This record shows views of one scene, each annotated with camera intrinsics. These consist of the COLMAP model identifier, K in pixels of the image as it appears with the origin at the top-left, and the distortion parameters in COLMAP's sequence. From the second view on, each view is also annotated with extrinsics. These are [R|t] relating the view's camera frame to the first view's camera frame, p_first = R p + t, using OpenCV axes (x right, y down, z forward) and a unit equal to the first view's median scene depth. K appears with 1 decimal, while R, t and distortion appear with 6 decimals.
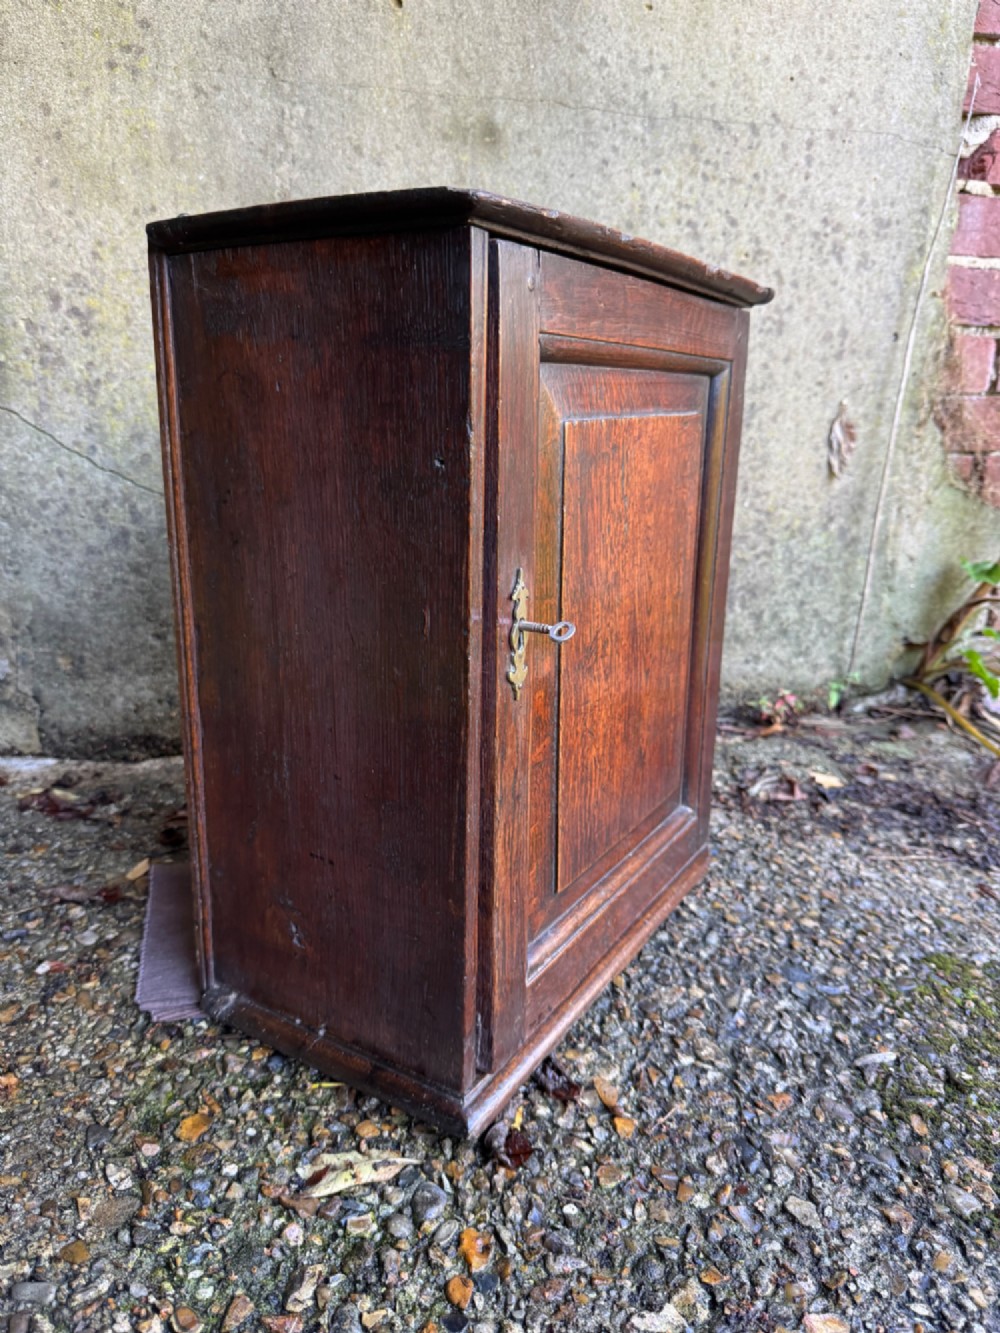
lens RADIAL K [[961.6, 0, 499.8], [0, 961.6, 679.5], [0, 0, 1]] dist [-0.018057, -0.003802]
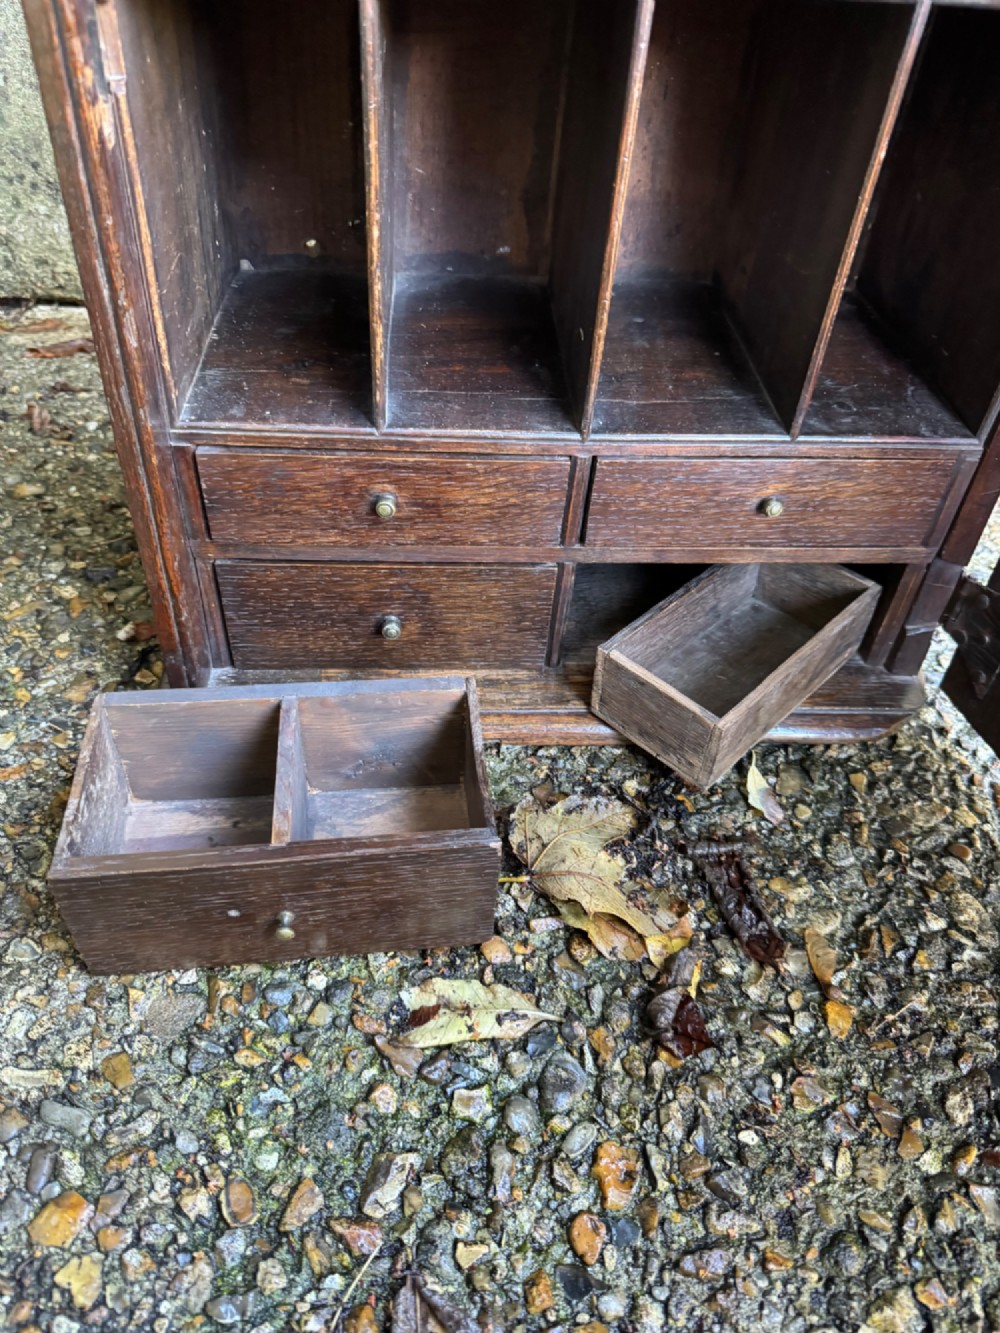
lens RADIAL K [[961.6, 0, 496.9], [0, 961.6, 668.4], [0, 0, 1]] dist [-0.018057, -0.003802]
pose [[0.974299, 0.175545, -0.141159, -0.064310], [-0.095906, 0.890284, 0.445193, -0.068704], [0.203823, -0.420213, 0.884238, 0.389104]]
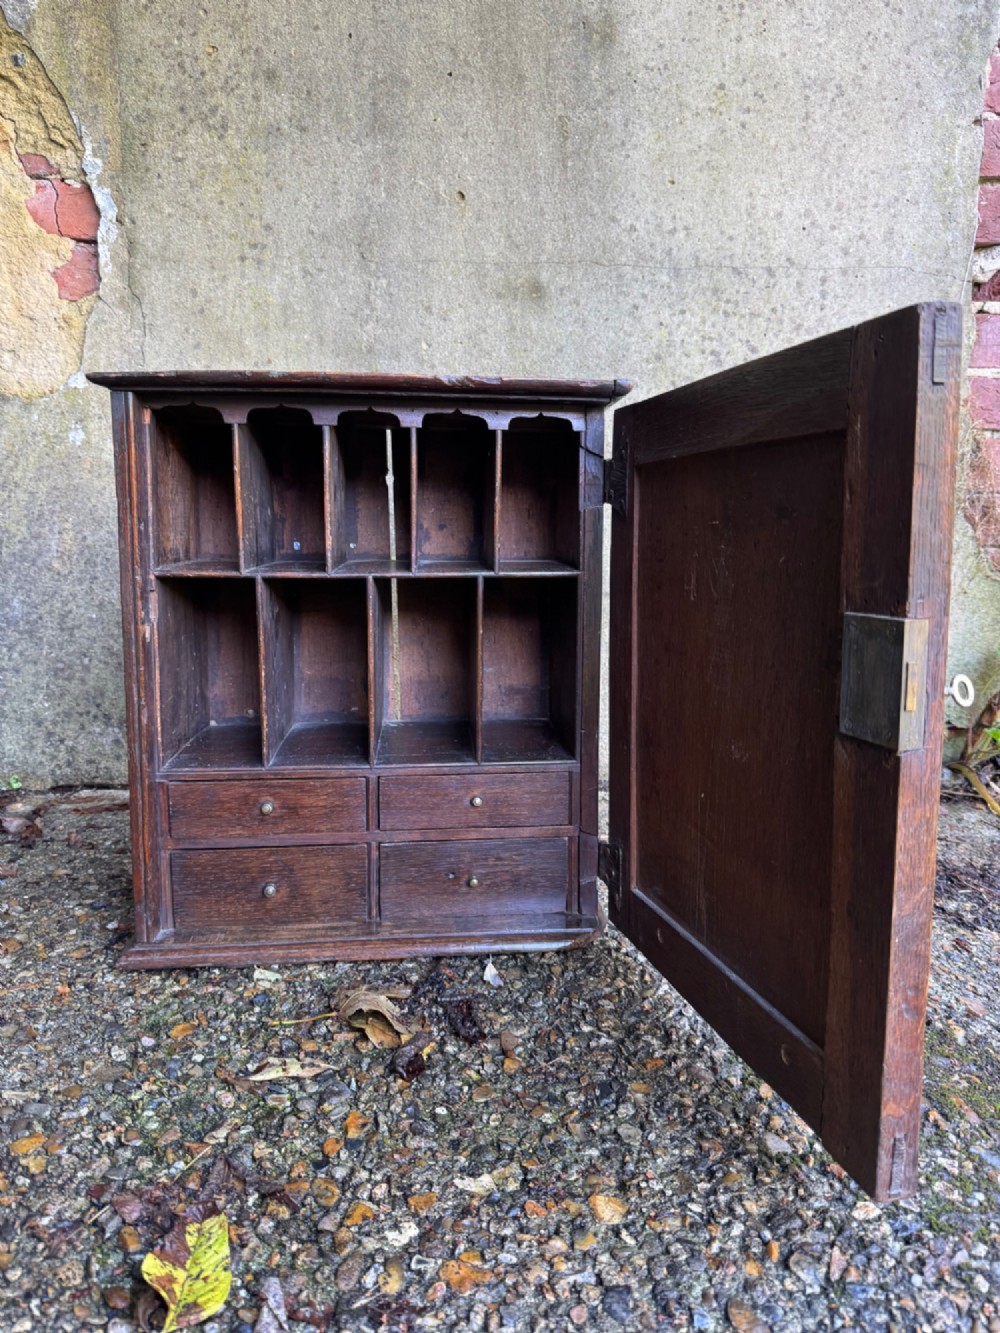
lens RADIAL K [[961.6, 0, 508.0], [0, 961.6, 676.6], [0, 0, 1]] dist [-0.018057, -0.003802]
pose [[0.981375, 0.016659, -0.191377, 0.331193], [-0.040934, 0.991487, -0.123601, 0.122281], [0.187689, 0.129133, 0.973703, -0.233071]]
